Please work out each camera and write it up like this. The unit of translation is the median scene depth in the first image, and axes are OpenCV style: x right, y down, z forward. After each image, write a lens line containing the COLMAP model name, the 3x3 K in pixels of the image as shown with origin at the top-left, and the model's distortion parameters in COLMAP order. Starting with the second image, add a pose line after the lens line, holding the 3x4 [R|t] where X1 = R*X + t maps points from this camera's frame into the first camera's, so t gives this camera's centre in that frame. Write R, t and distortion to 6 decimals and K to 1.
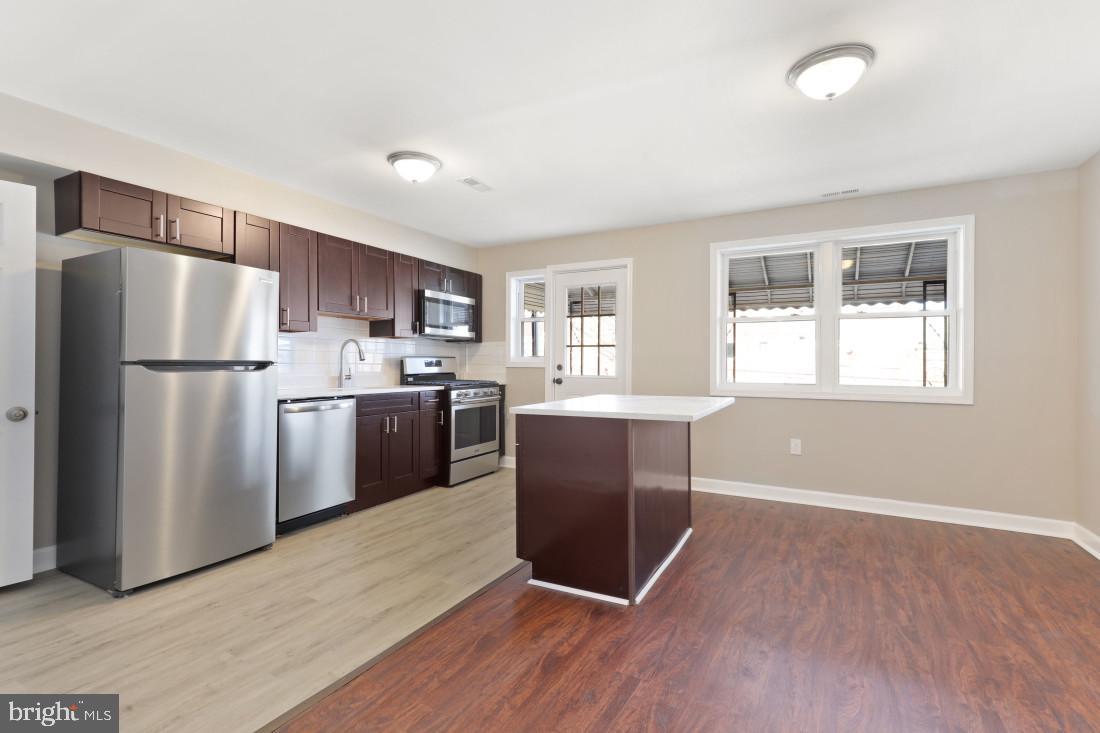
lens RADIAL K [[504.9, 0, 551.0], [0, 504.9, 361.2], [0, 0, 1]] dist [0.003924, 0.000270]
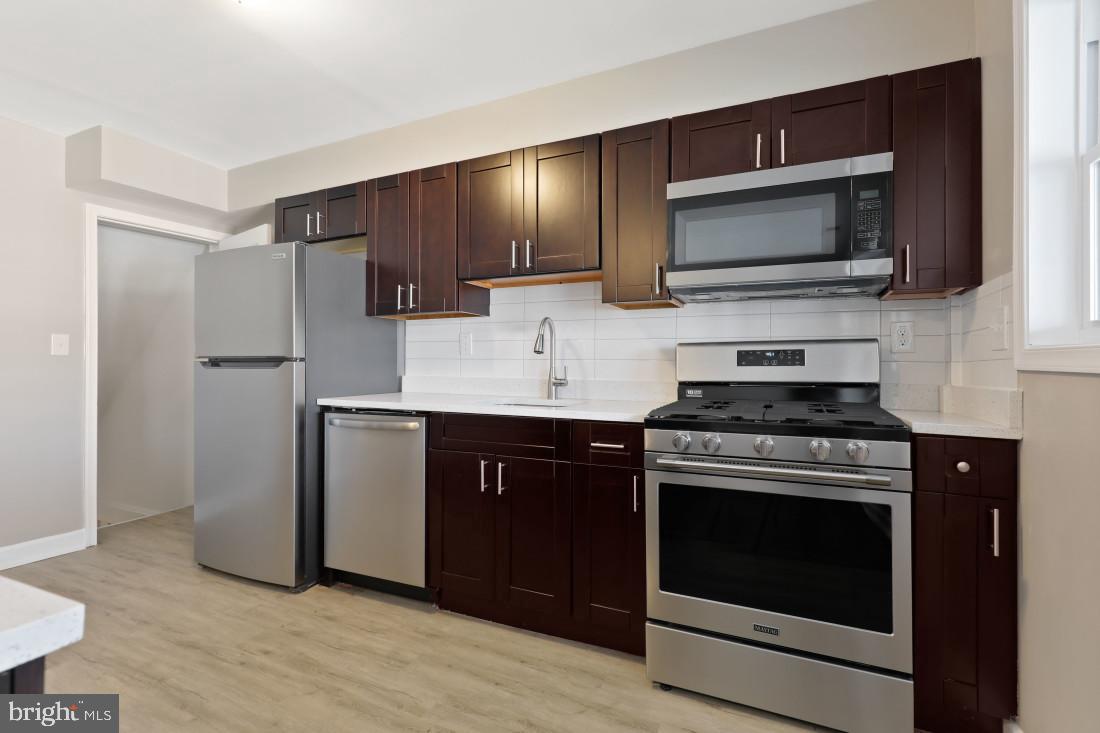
lens RADIAL K [[504.9, 0, 559.8], [0, 504.9, 362.0], [0, 0, 1]] dist [0.003924, 0.000270]
pose [[0.065383, -0.003339, -0.997855, 0.223416], [0.005284, 0.999982, -0.003000, 0.011721], [0.997846, -0.005076, 0.065400, 1.152451]]
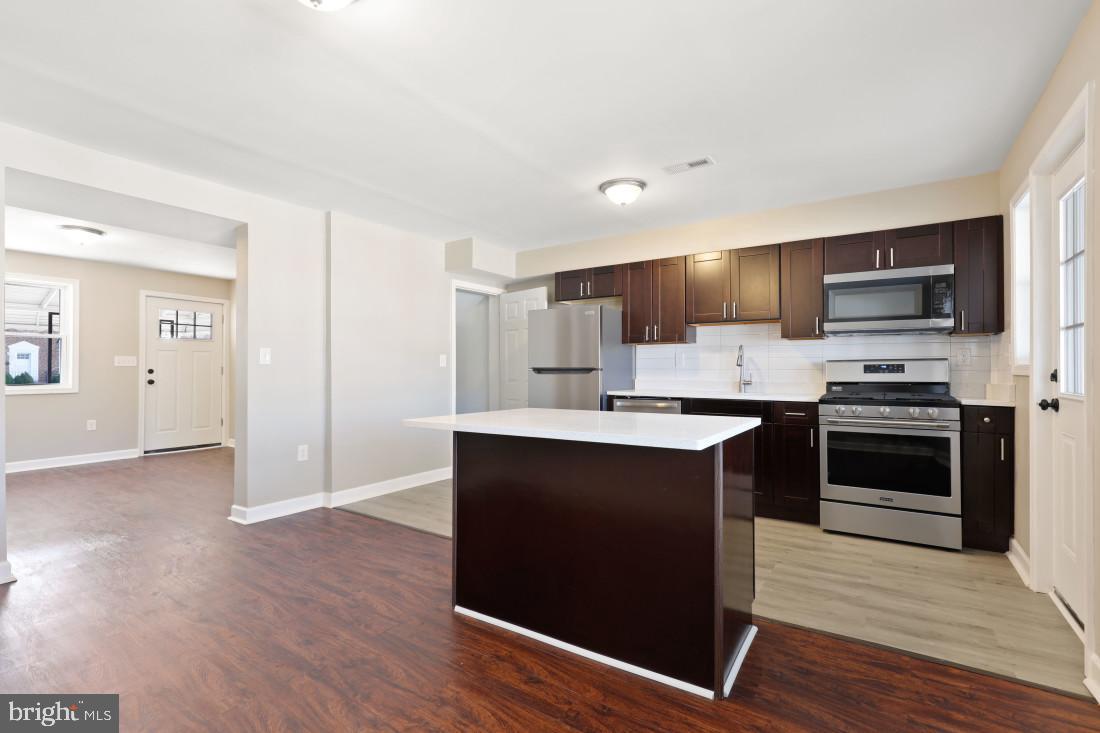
lens RADIAL K [[504.9, 0, 557.3], [0, 504.9, 365.6], [0, 0, 1]] dist [0.003924, 0.000270]
pose [[-0.075813, -0.011199, -0.997059, 0.752389], [0.005028, 0.999920, -0.011613, 0.008940], [0.997109, -0.005894, -0.075751, 0.838502]]
